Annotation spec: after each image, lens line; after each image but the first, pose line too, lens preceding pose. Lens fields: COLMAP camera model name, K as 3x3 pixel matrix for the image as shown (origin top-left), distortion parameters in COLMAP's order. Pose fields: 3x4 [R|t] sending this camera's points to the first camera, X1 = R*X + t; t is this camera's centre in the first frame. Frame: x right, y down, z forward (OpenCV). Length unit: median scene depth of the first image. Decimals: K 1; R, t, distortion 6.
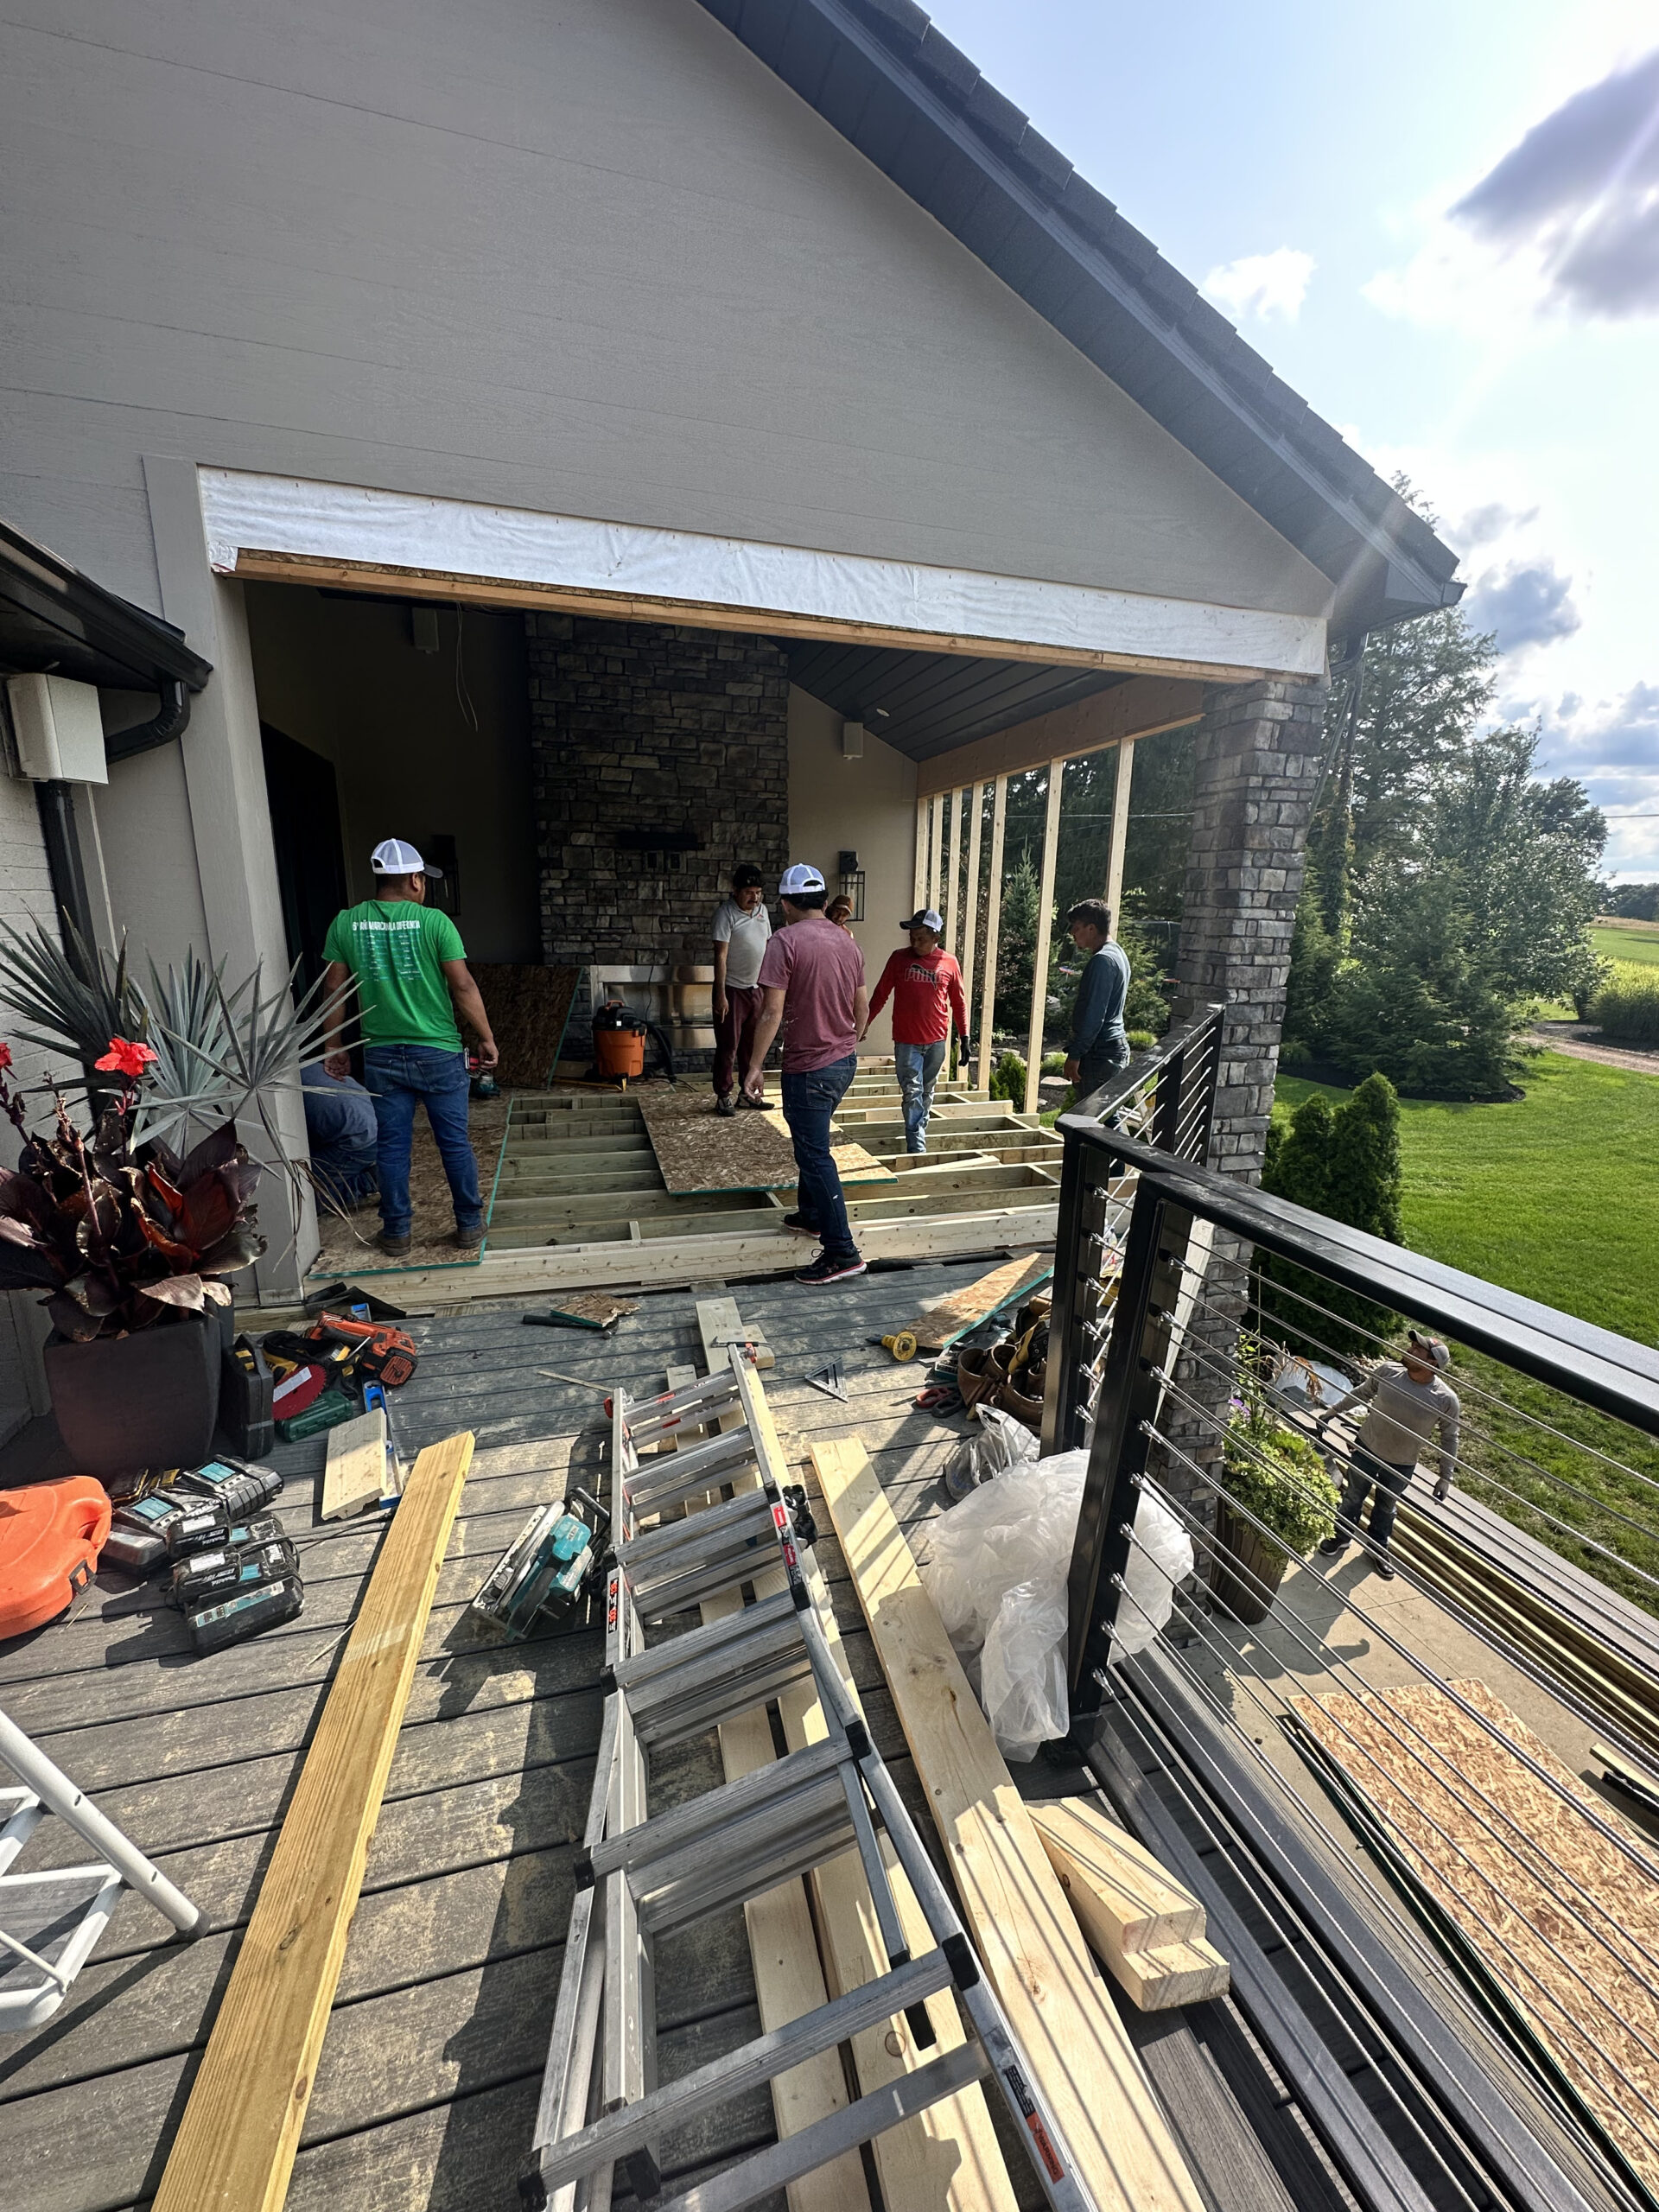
lens RADIAL K [[874.0, 0, 830.9], [0, 874.0, 1103.0], [0, 0, 1]] dist [-0.003896, 0.000227]
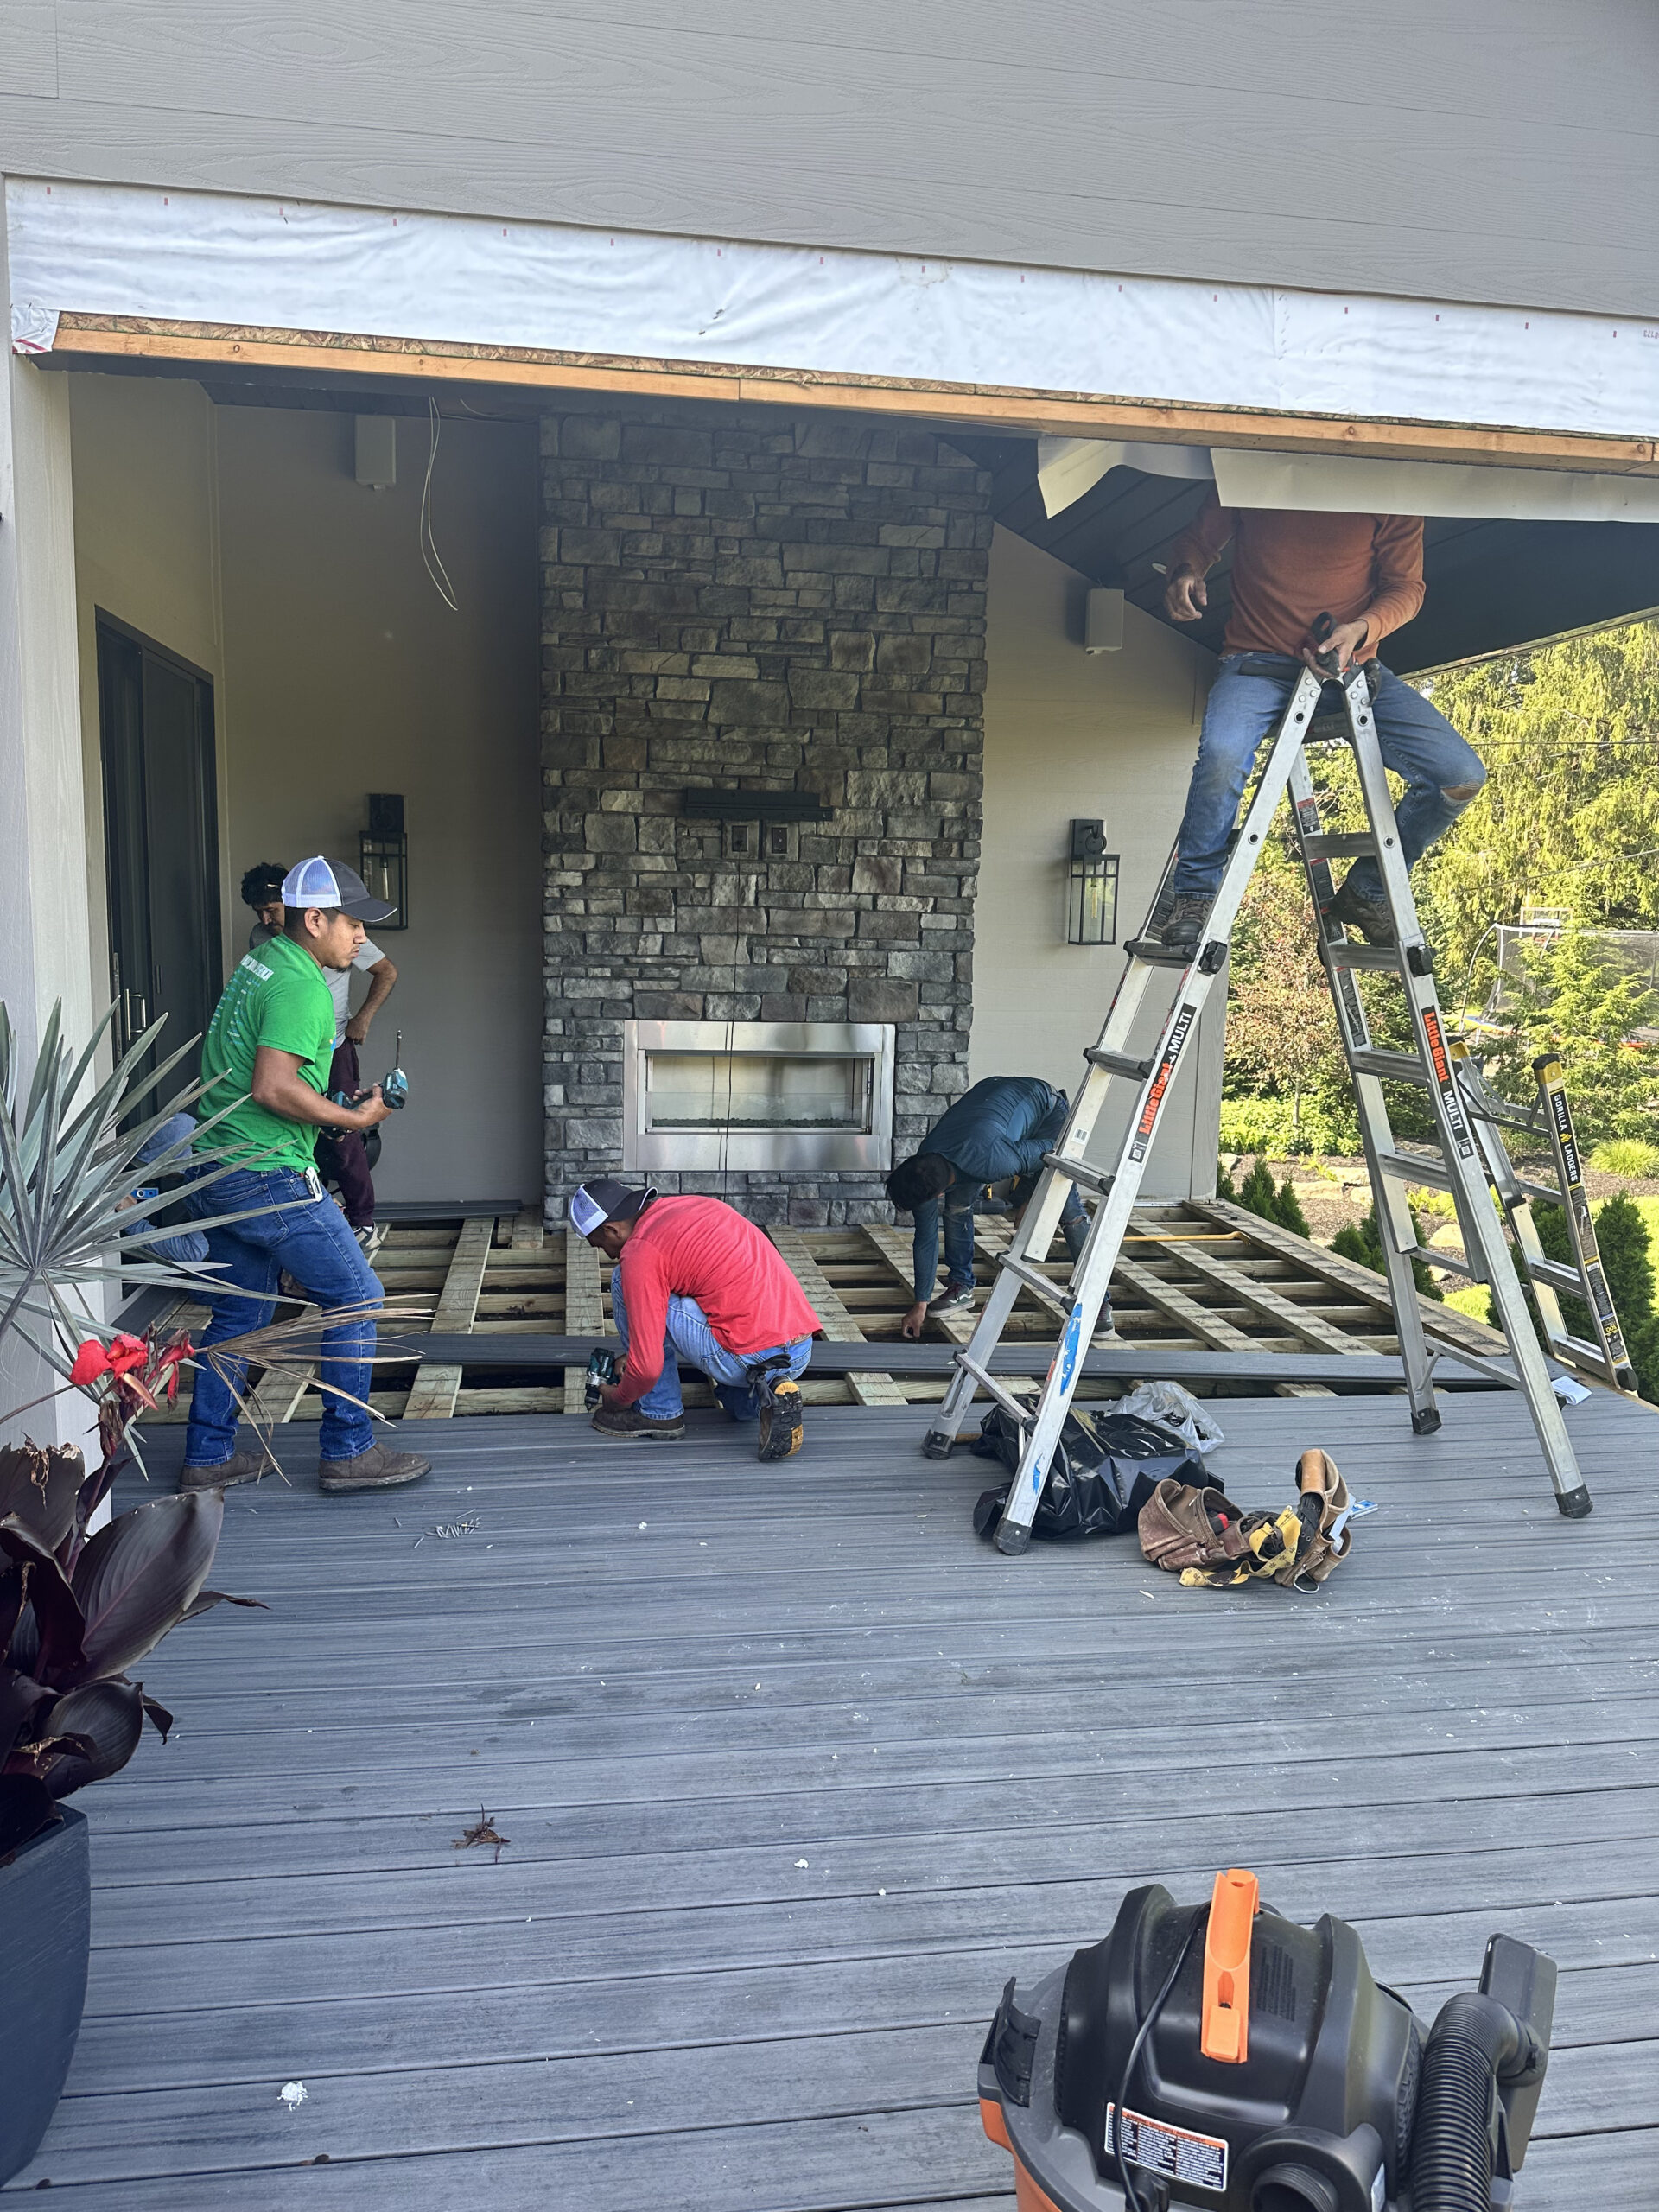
lens RADIAL K [[1530.0, 0, 816.8], [0, 1530.0, 1101.9], [0, 0, 1]] dist [0.063791, -0.077251]
pose [[0.990698, 0.021998, -0.134287, -0.037244], [-0.034267, 0.995375, -0.089746, -0.041414], [0.131692, 0.093513, 0.986870, 0.092668]]
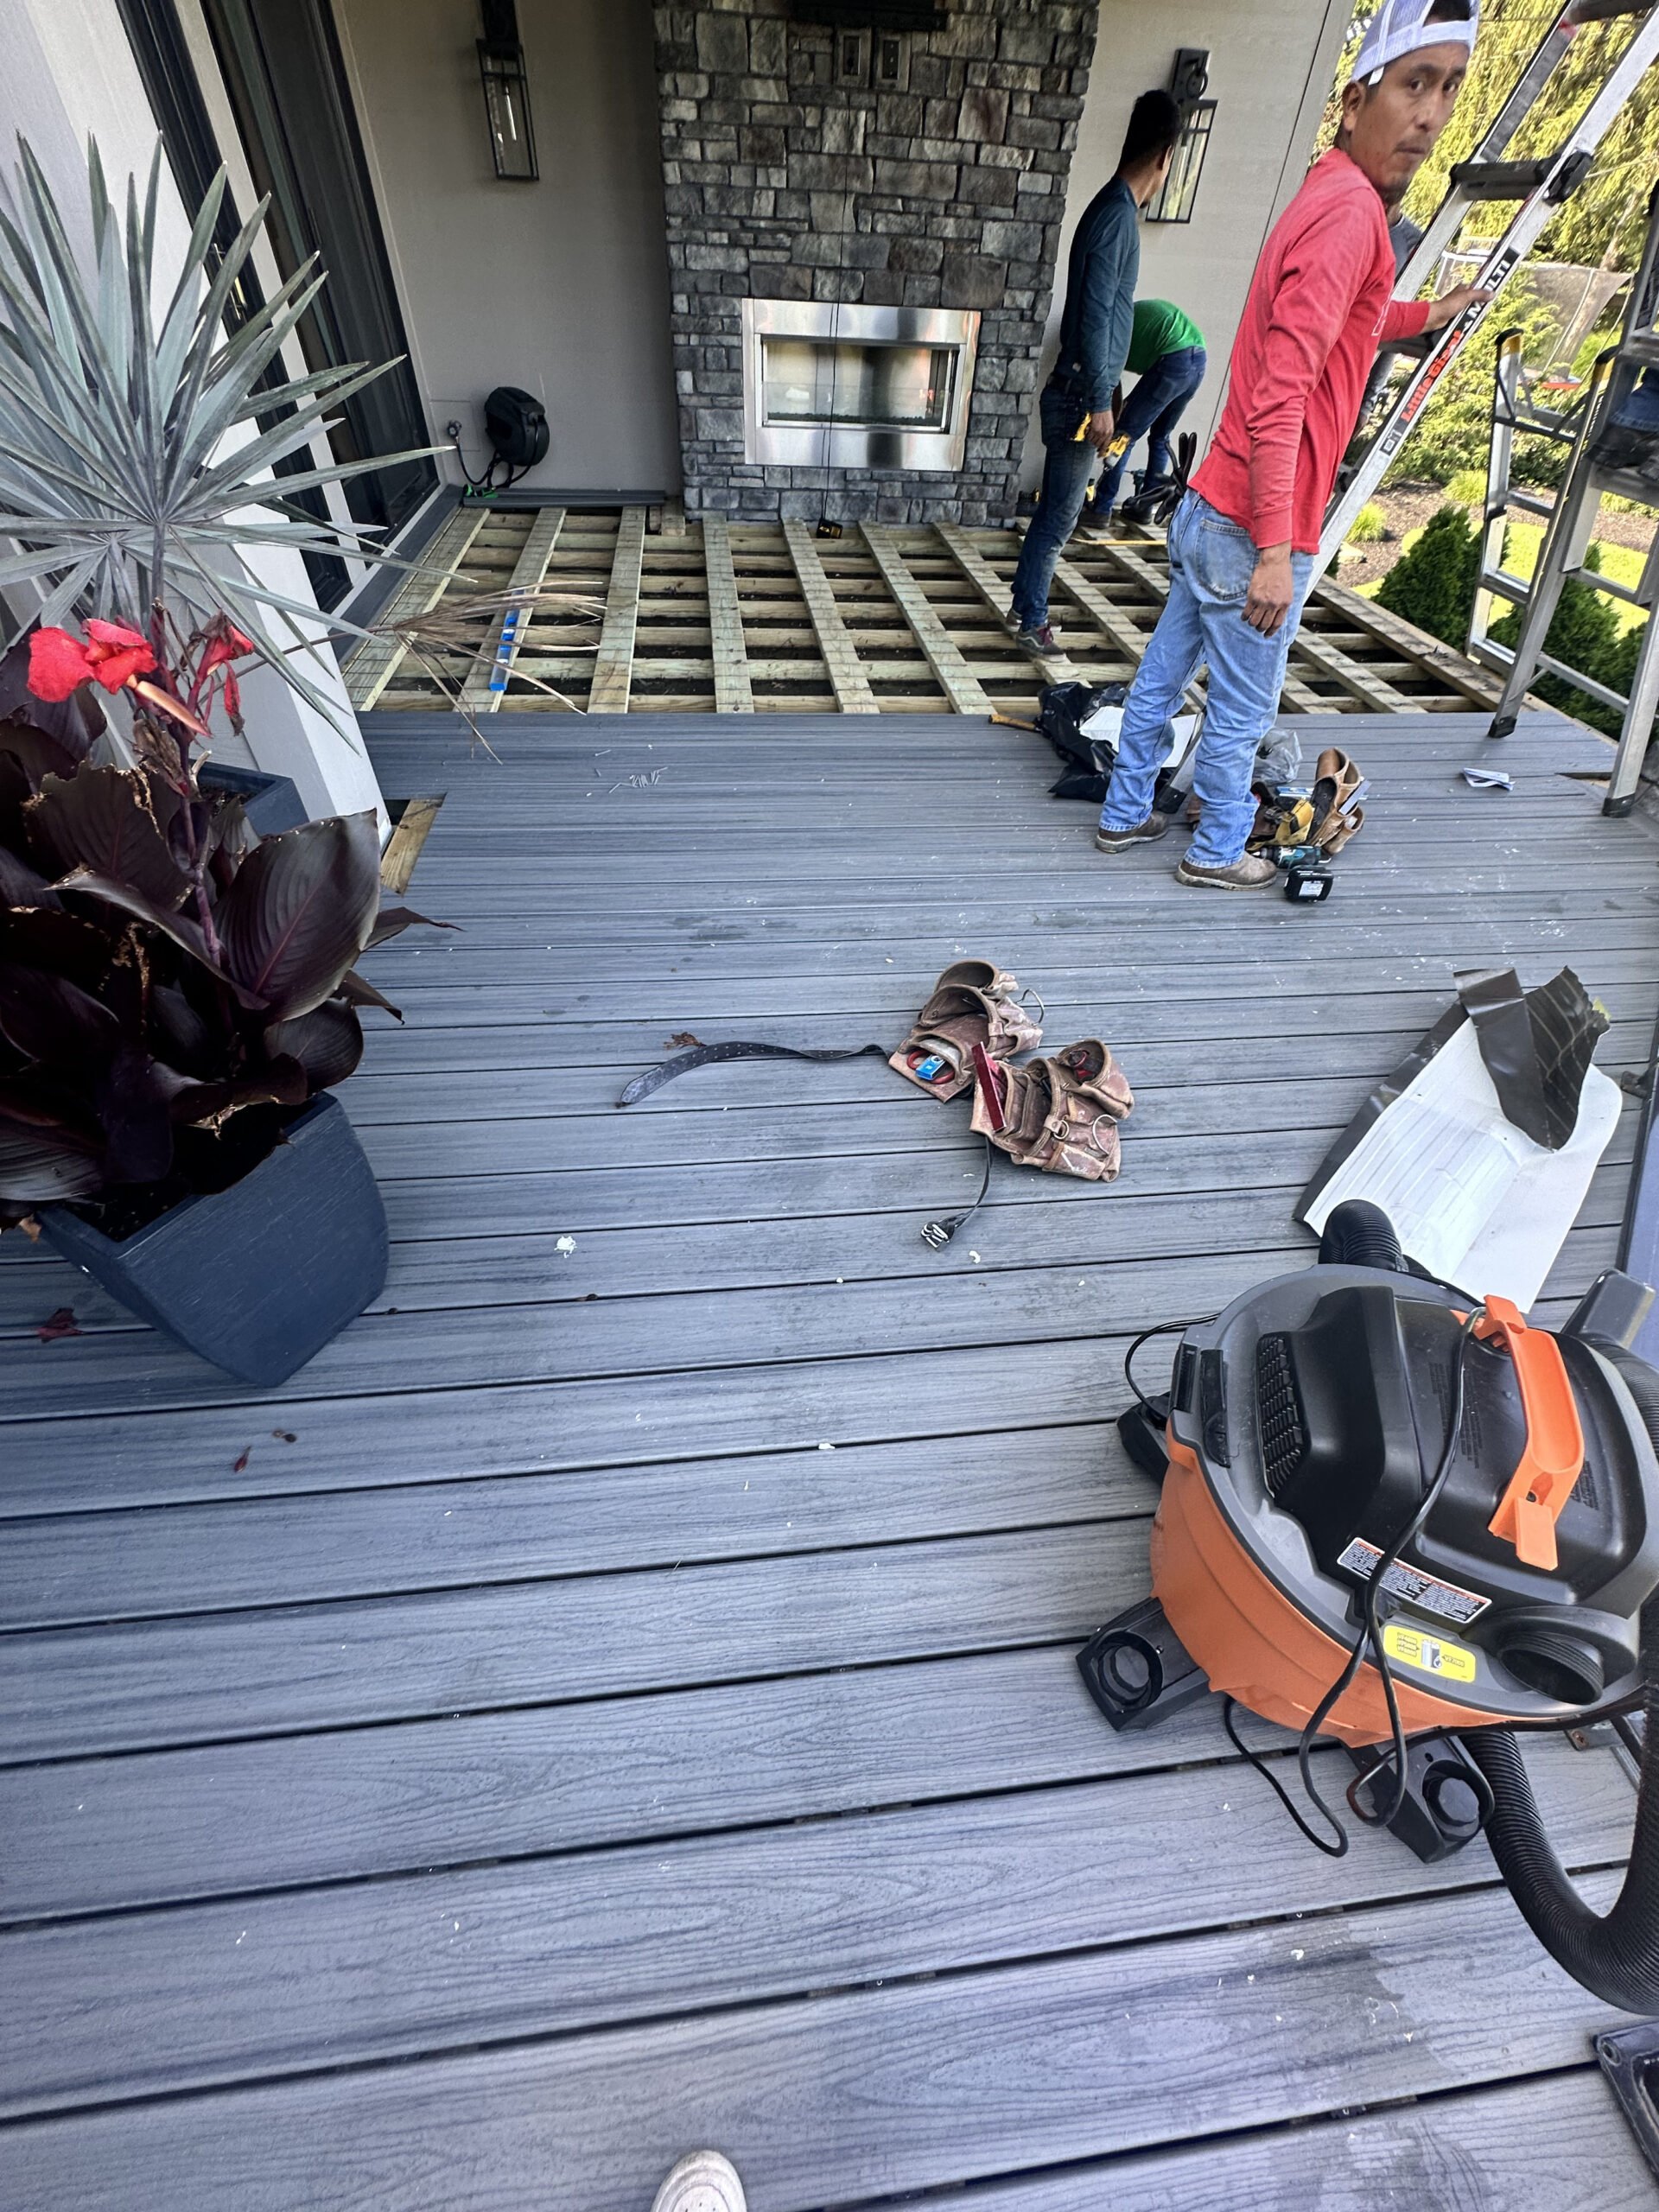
lens RADIAL K [[874.0, 0, 832.1], [0, 874.0, 1101.7], [0, 0, 1]] dist [-0.003896, 0.000227]
pose [[0.984661, 0.139649, -0.104601, -0.125650], [-0.061477, 0.838738, 0.541053, -0.029145], [0.163290, -0.526323, 0.834458, 0.346732]]
